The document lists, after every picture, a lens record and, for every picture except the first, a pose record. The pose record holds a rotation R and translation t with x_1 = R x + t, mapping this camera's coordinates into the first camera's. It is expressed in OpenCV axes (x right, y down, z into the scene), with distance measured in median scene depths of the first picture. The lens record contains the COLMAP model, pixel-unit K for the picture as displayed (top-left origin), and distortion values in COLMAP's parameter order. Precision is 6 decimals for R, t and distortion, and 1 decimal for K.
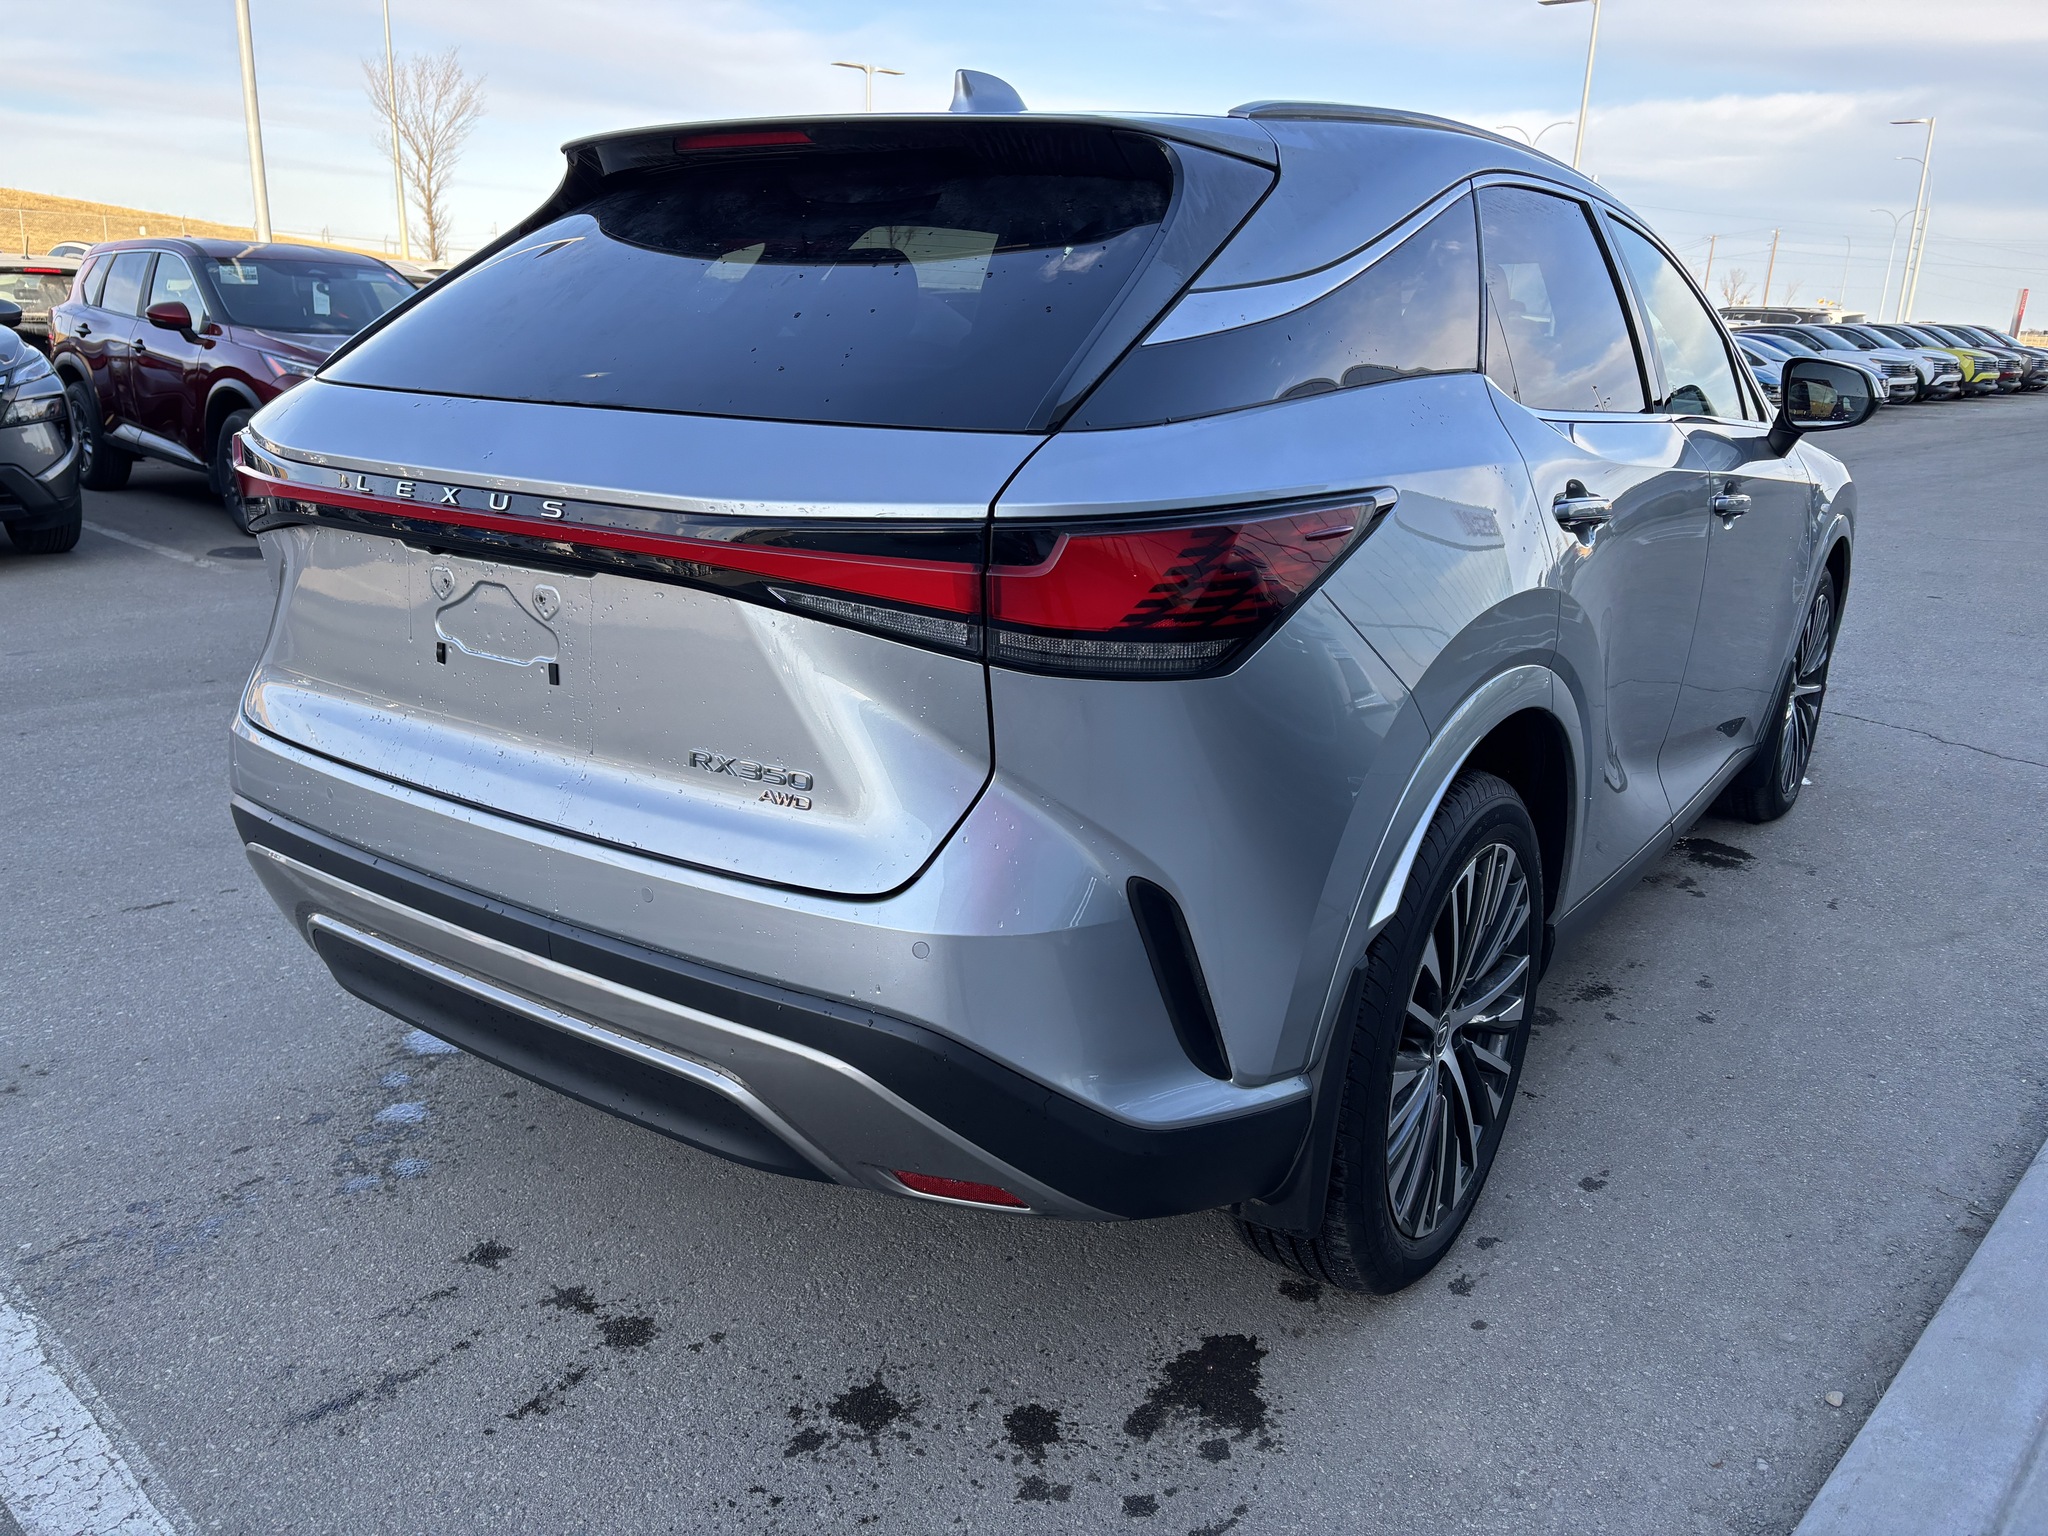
lens RADIAL K [[1577.1, 0, 1013.4], [0, 1577.1, 764.4], [0, 0, 1]] dist [0.029324, 0.005401]
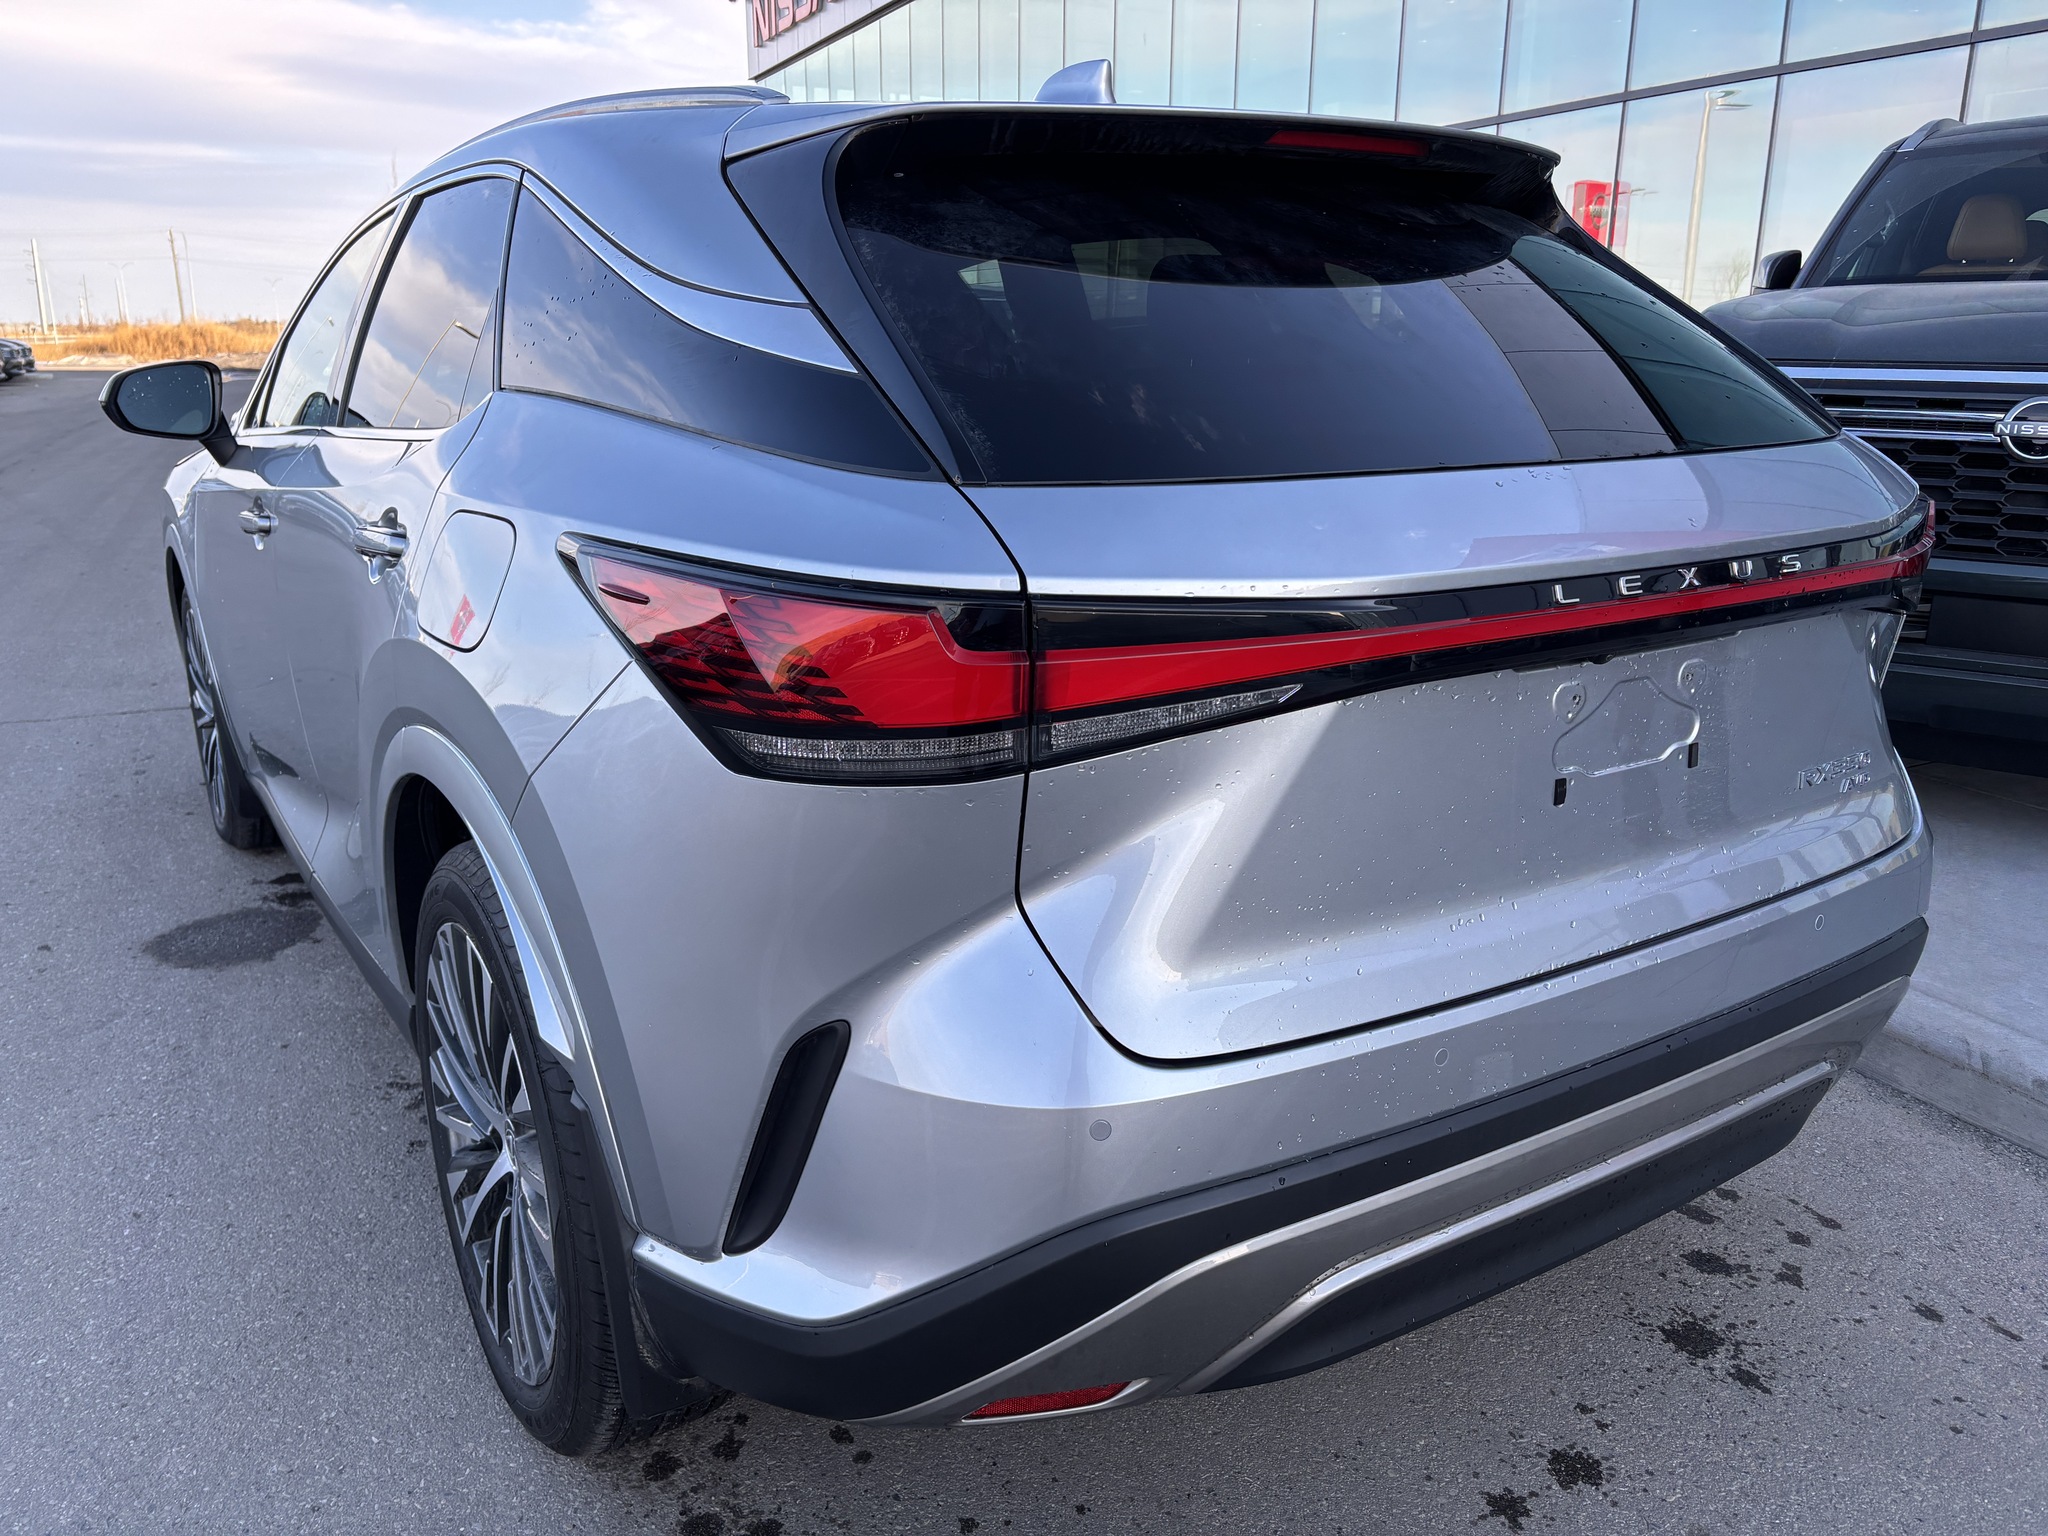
lens RADIAL K [[1577.1, 0, 1016.2], [0, 1577.1, 773.1], [0, 0, 1]] dist [0.029324, 0.005401]
pose [[0.354246, -0.271135, 0.894983, -1.157690], [0.265488, 0.946826, 0.181757, -0.293601], [-0.896675, 0.173221, 0.407393, 0.920379]]
